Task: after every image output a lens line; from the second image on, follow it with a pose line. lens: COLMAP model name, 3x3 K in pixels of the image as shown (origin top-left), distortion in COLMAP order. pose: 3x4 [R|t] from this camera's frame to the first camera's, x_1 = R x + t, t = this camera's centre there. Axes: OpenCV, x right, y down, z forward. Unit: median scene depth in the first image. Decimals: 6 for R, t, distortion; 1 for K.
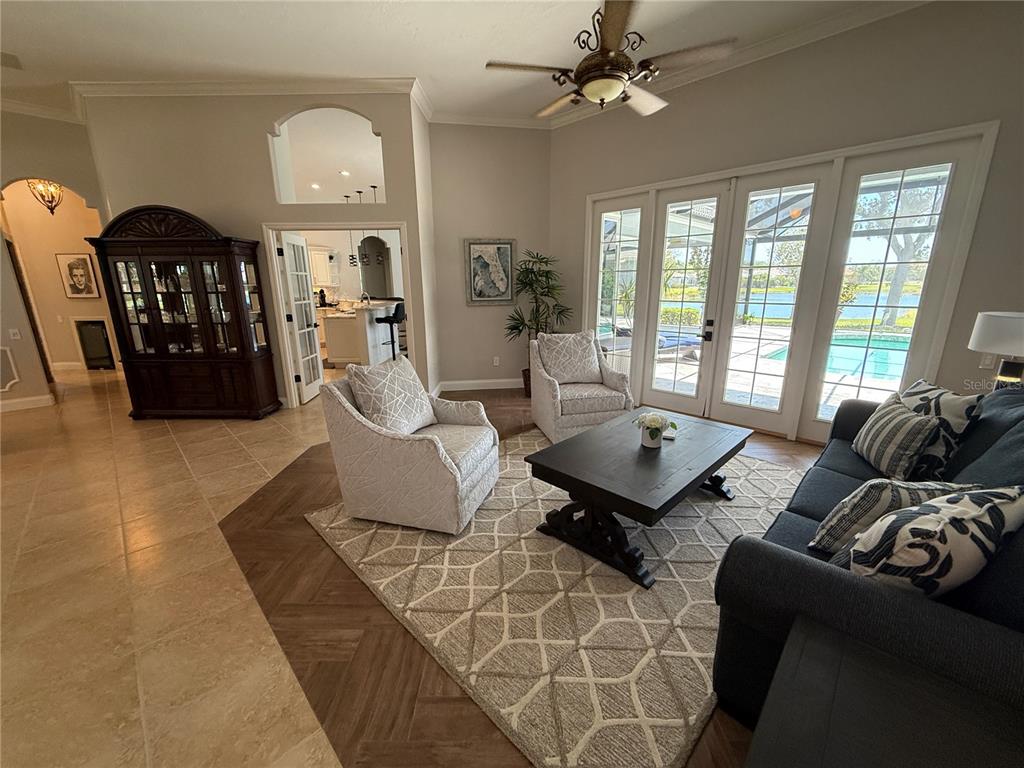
lens RADIAL K [[406.7, 0, 510.2], [0, 406.7, 383.4], [0, 0, 1]] dist [0.001558, -0.001088]
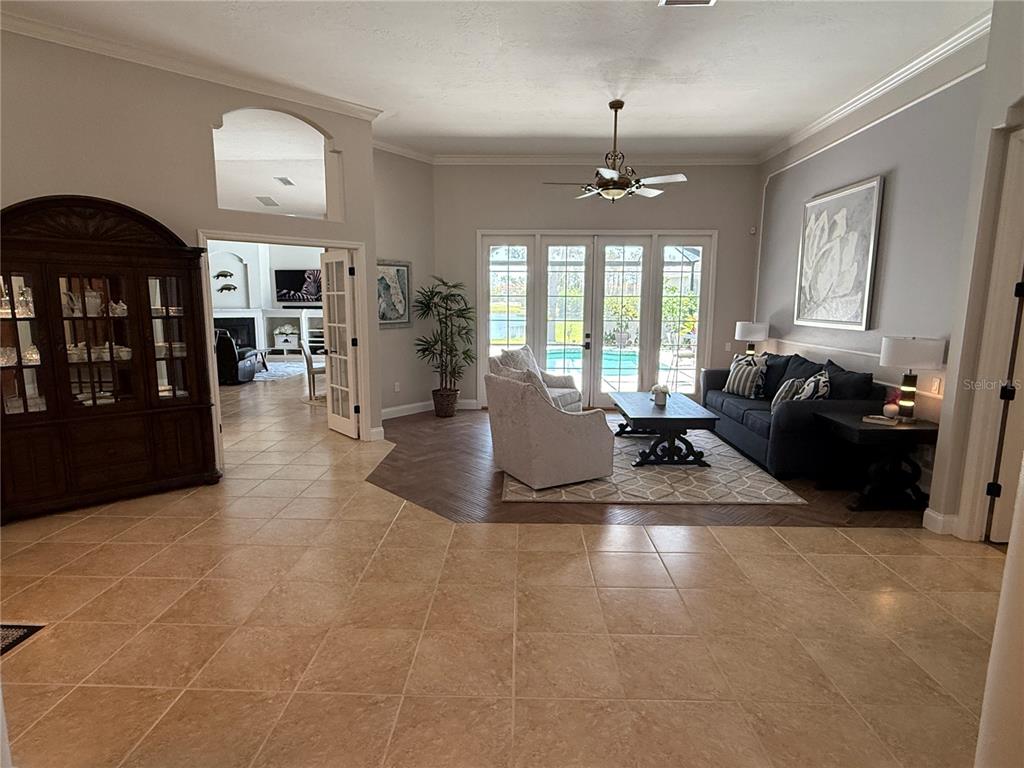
lens RADIAL K [[554.5, 0, 512.0], [0, 554.5, 383.2], [0, 0, 1]] dist [0.000908, 0.000242]
pose [[0.722160, -0.091359, 0.685667, -0.942705], [0.157645, 0.986892, -0.034541, 0.029273], [-0.673523, 0.133036, 0.727096, -0.141240]]
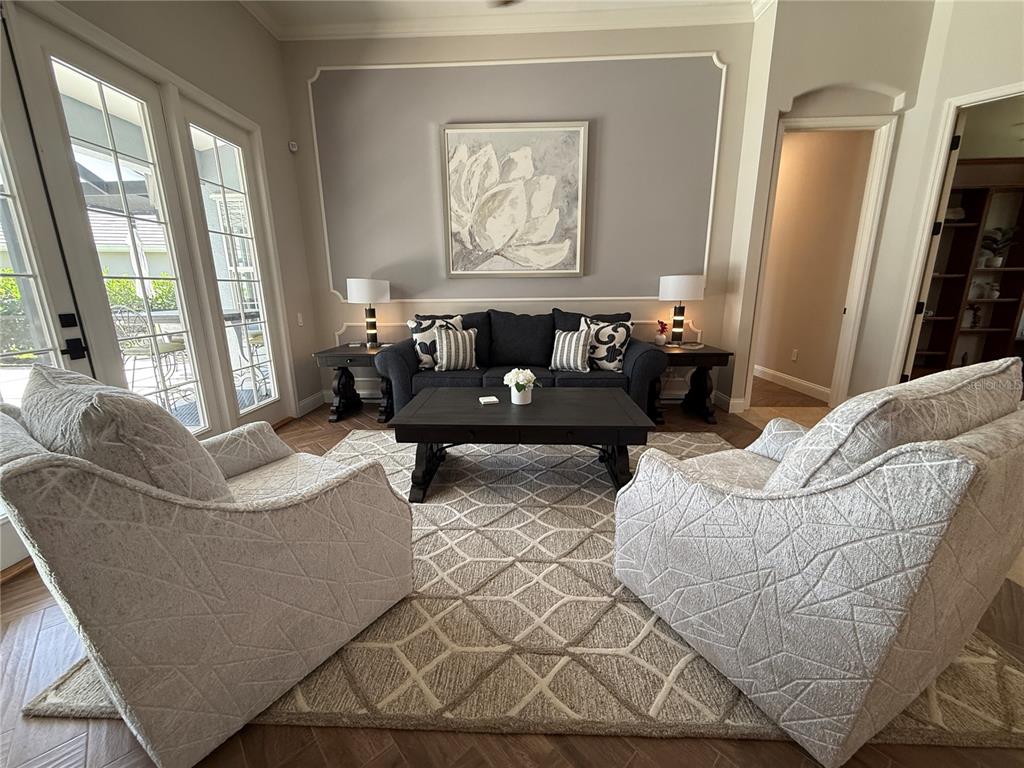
lens RADIAL K [[406.7, 0, 509.6], [0, 406.7, 385.9], [0, 0, 1]] dist [0.001558, -0.001088]
pose [[-0.672798, -0.155038, 0.723399, -0.200184], [0.195326, 0.905878, 0.375809, -0.153598], [-0.713576, 0.394142, -0.579190, 0.918078]]
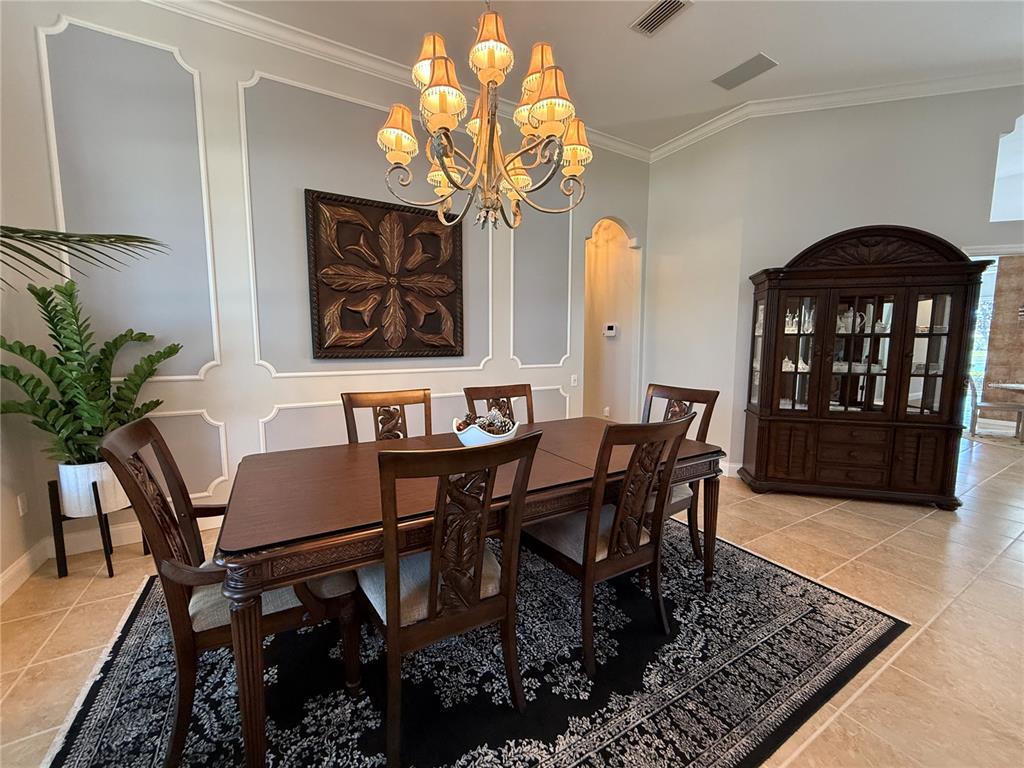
lens RADIAL K [[406.7, 0, 510.7], [0, 406.7, 384.5], [0, 0, 1]] dist [0.001558, -0.001088]
pose [[0.968236, 0.038348, -0.247081, -1.240992], [-0.070189, 0.990122, -0.121378, 0.012036], [0.239986, 0.134865, 0.961363, 0.102105]]
